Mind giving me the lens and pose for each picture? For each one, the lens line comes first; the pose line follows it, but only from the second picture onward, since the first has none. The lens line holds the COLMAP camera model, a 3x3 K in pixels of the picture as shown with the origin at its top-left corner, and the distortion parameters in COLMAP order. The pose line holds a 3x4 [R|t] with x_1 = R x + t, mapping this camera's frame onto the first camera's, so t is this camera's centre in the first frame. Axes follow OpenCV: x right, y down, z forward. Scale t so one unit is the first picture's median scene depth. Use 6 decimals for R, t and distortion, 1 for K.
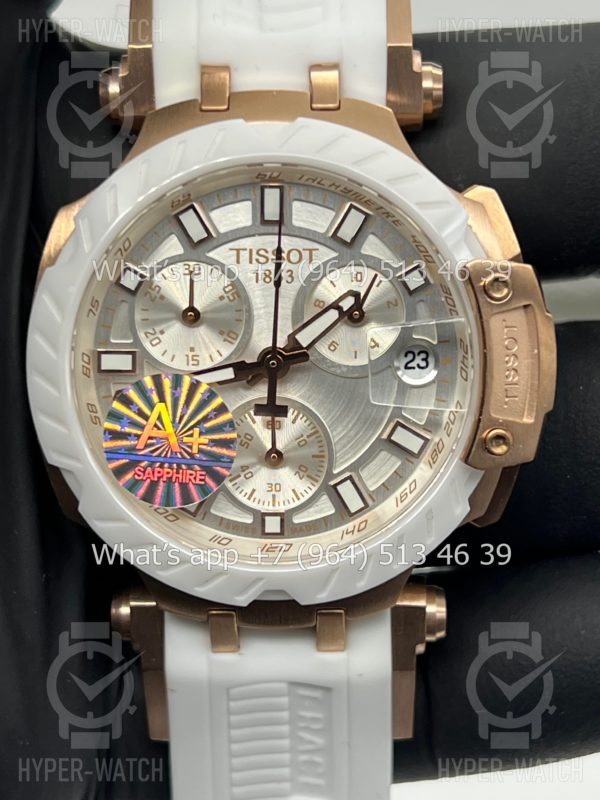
lens RADIAL K [[1848.0, 0, 300.0], [0, 1848.0, 400.0], [0, 0, 1]] dist [0.242998, -0.272824]
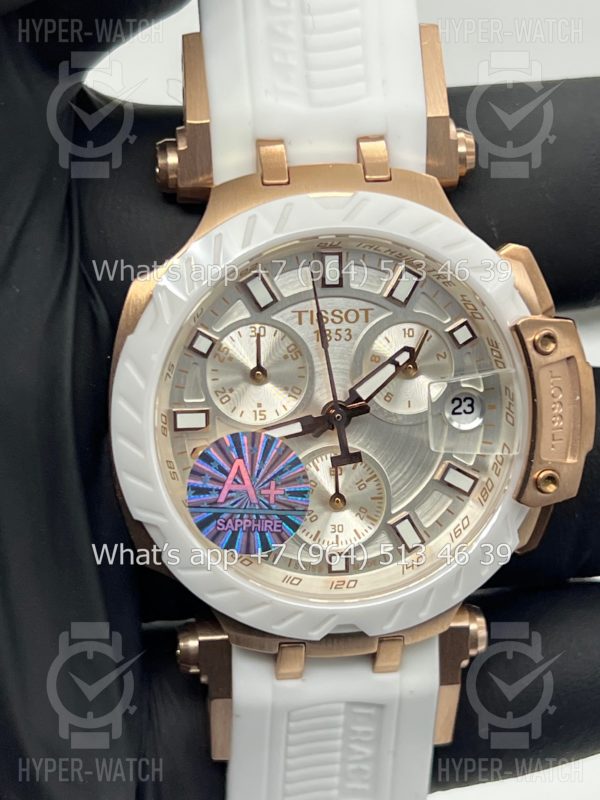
lens RADIAL K [[1848.0, 0, 300.0], [0, 1848.0, 400.0], [0, 0, 1]] dist [0.242998, -0.272824]
pose [[0.989615, -0.040540, 0.137910, -0.184028], [0.033299, 0.997963, 0.054414, -0.088552], [-0.139835, -0.049257, 0.988949, -0.065862]]
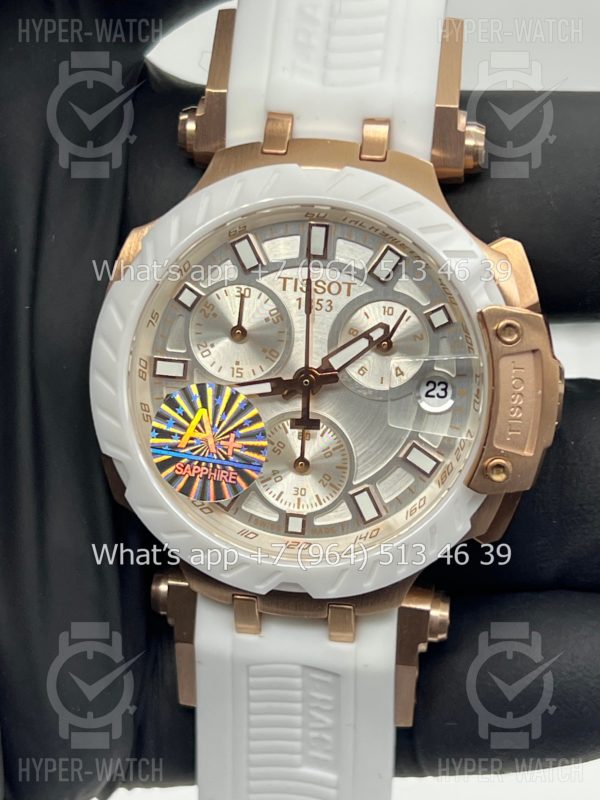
lens RADIAL K [[1848.0, 0, 300.0], [0, 1848.0, 400.0], [0, 0, 1]] dist [0.242998, -0.272824]
pose [[0.992053, 0.087252, -0.090652, 0.083785], [-0.086108, 0.996150, 0.016457, -0.026858], [0.091739, -0.008520, 0.995747, -0.116949]]
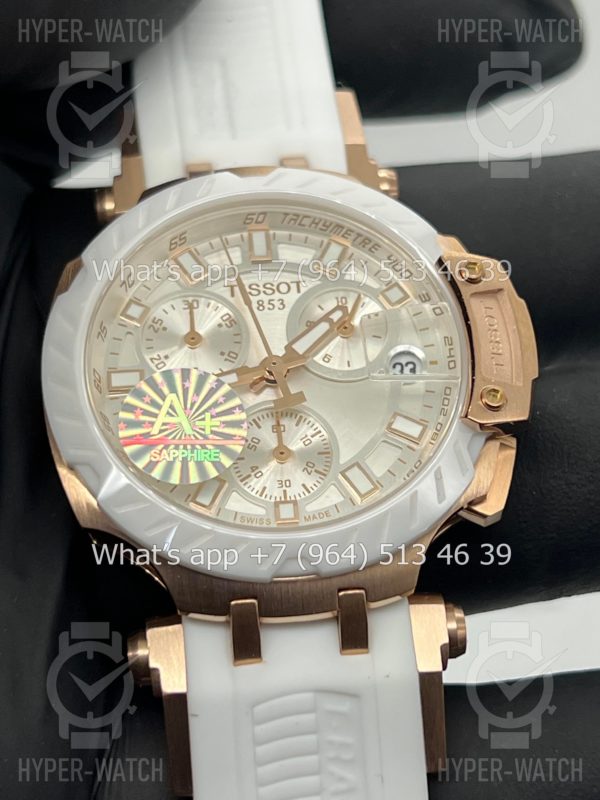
lens RADIAL K [[1848.0, 0, 300.0], [0, 1848.0, 400.0], [0, 0, 1]] dist [0.242998, -0.272824]
pose [[0.993974, -0.061171, 0.090955, -0.097125], [0.098893, 0.858346, -0.503451, 0.532563], [-0.047275, 0.509412, 0.859223, 0.092146]]
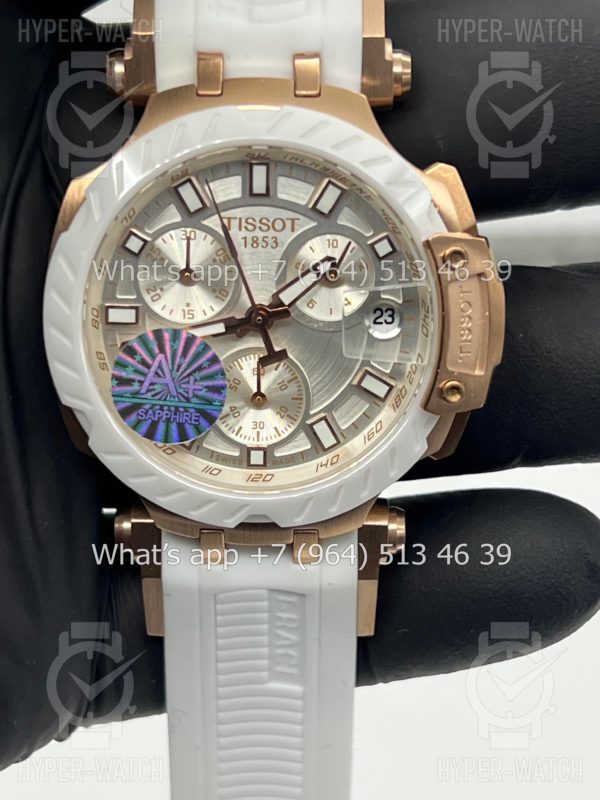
lens RADIAL K [[1848.0, 0, 300.0], [0, 1848.0, 400.0], [0, 0, 1]] dist [0.242998, -0.272824]
pose [[0.999711, 0.011086, 0.021339, -0.013009], [-0.012960, 0.995879, 0.089760, -0.072820], [-0.020256, -0.090010, 0.995735, -0.146312]]
